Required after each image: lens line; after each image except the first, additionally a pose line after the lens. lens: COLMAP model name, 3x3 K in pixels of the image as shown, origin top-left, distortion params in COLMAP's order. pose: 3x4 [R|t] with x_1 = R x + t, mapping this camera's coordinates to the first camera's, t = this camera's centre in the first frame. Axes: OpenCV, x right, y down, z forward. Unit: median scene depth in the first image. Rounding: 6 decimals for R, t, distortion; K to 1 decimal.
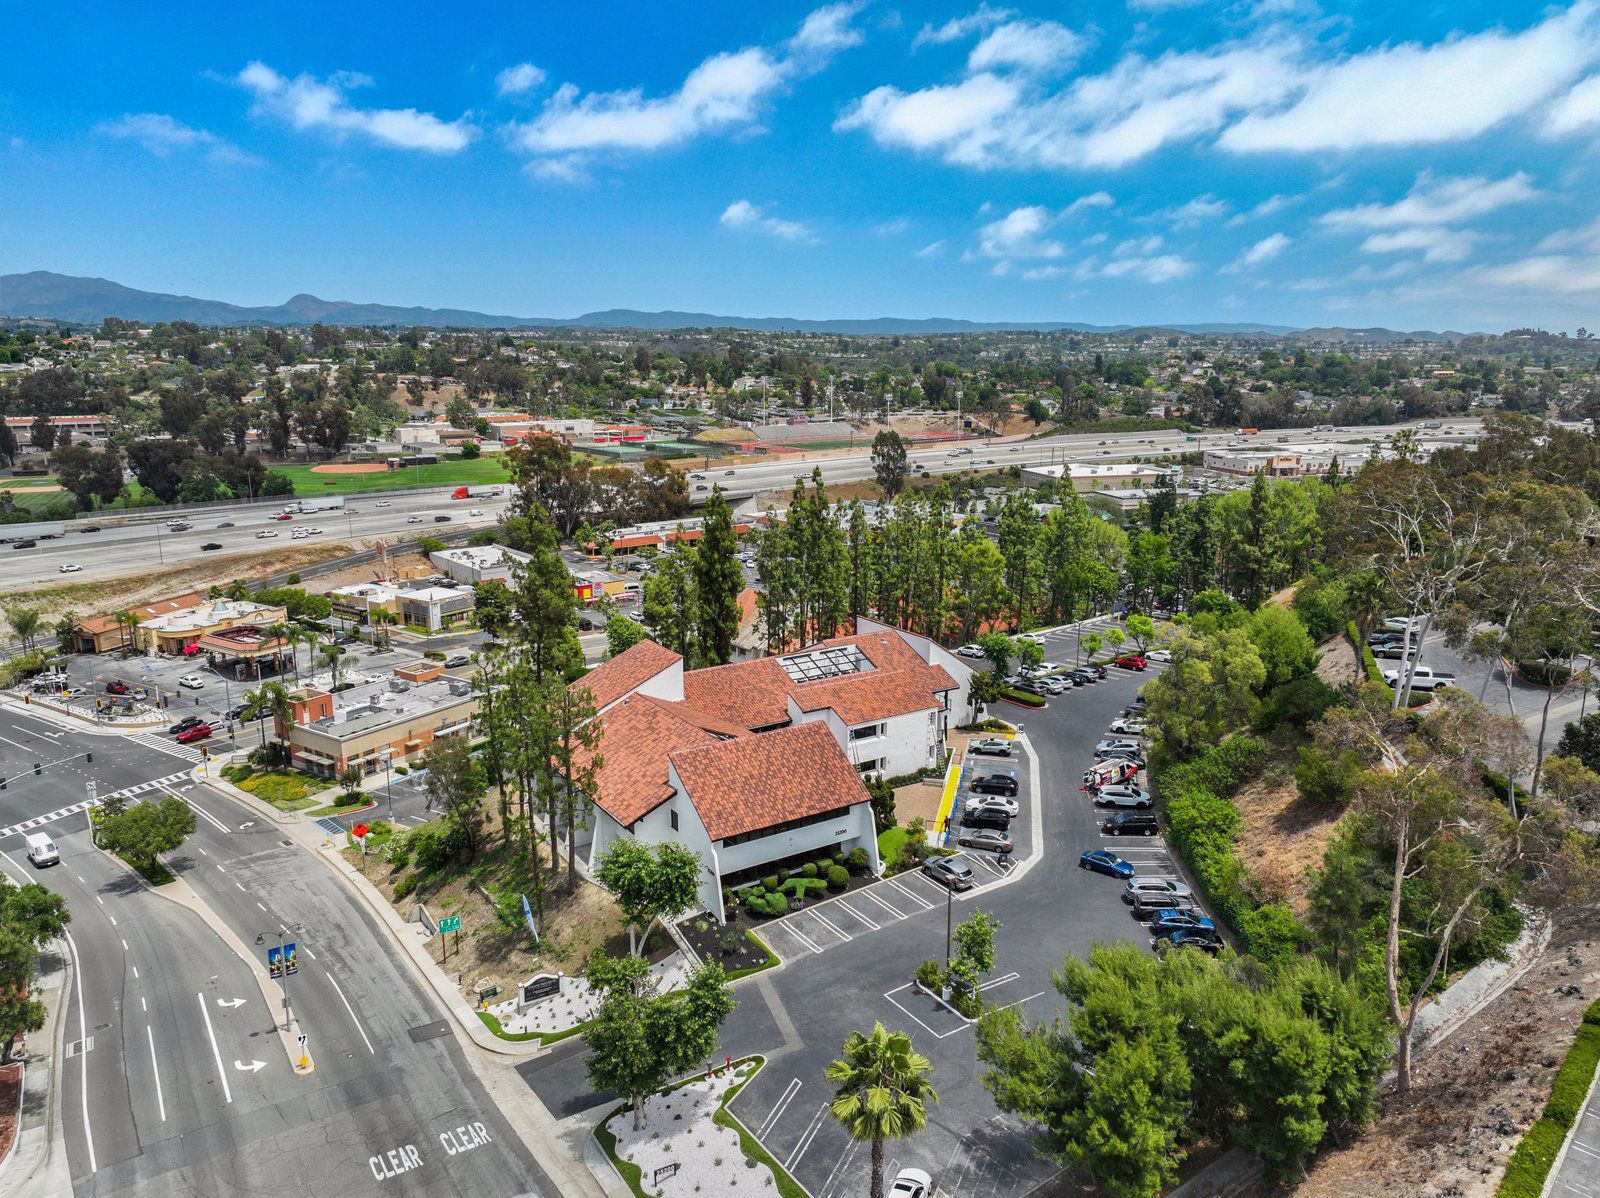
lens RADIAL K [[1119.7, 0, 800.3], [0, 1119.7, 597.0], [0, 0, 1]] dist [-0.009138, 0.014404]
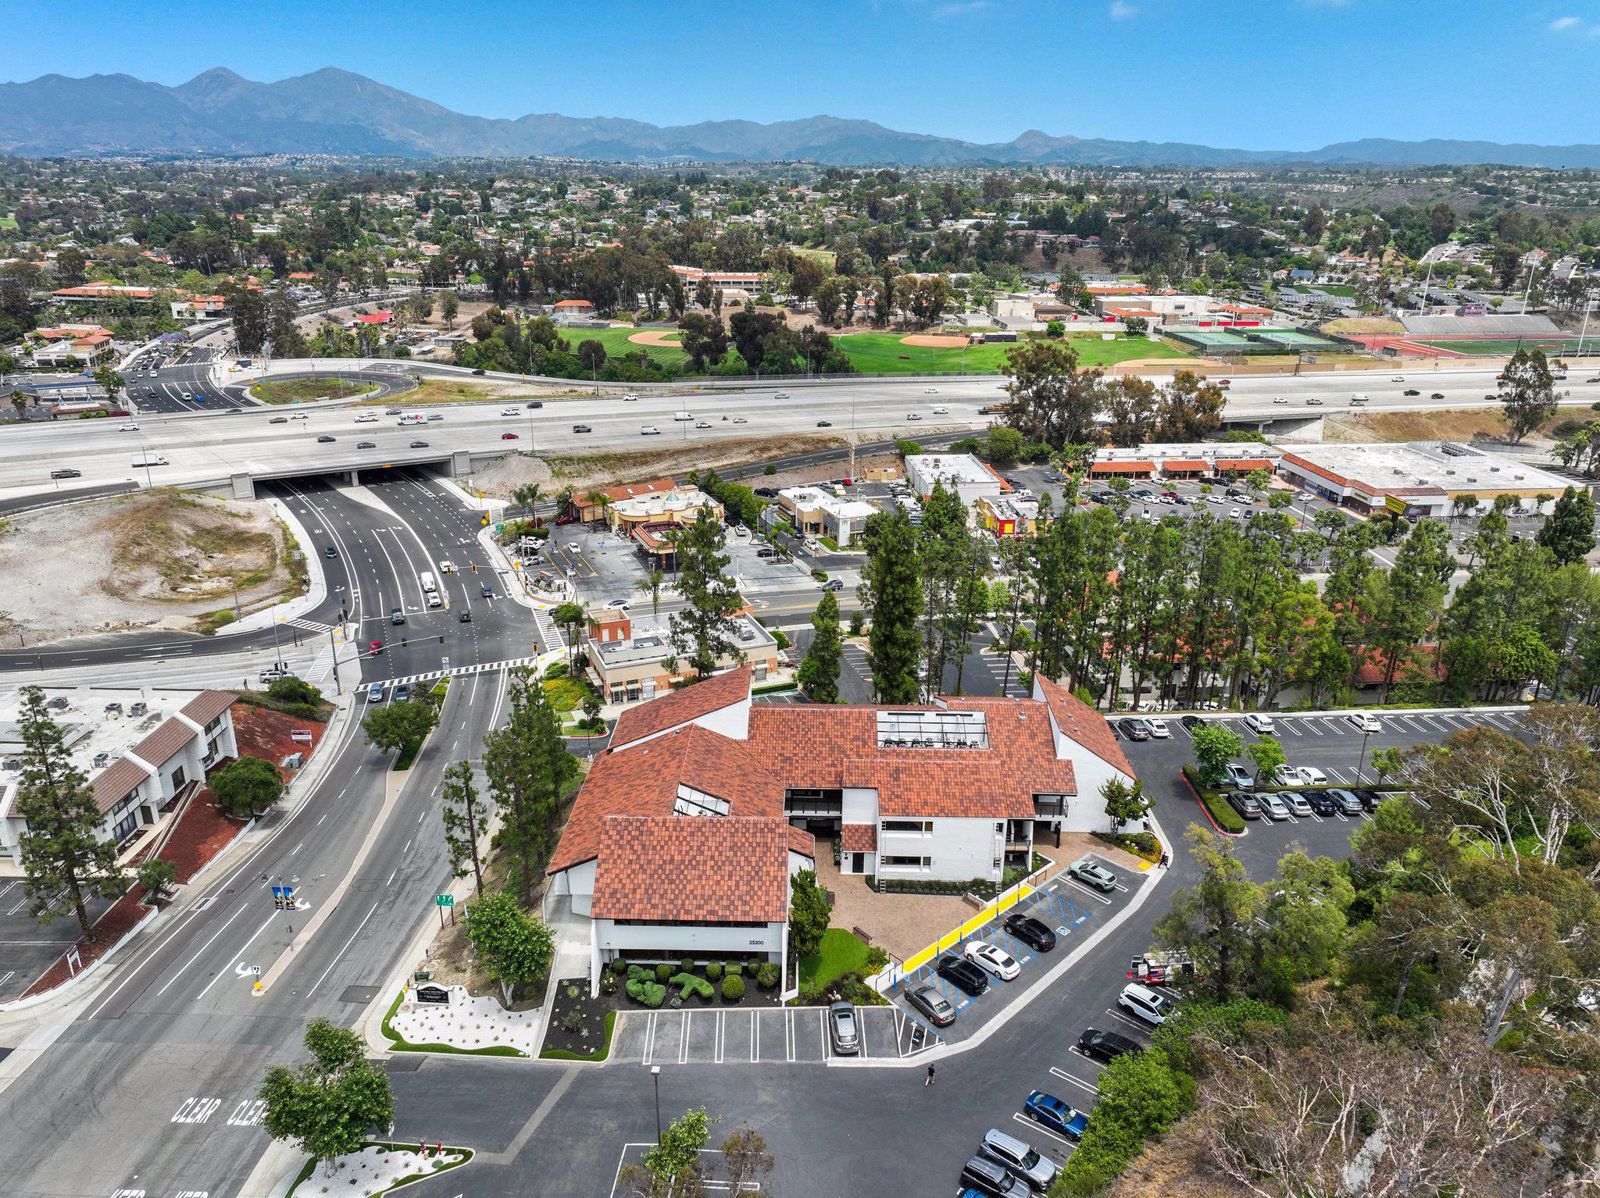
lens RADIAL K [[1119.7, 0, 800.8], [0, 1119.7, 604.1], [0, 0, 1]] dist [-0.009138, 0.014404]
pose [[0.824167, 0.199749, -0.529952, 0.208198], [-0.123143, 0.976554, 0.176574, -0.097968], [0.552797, -0.080266, 0.829441, 0.106194]]
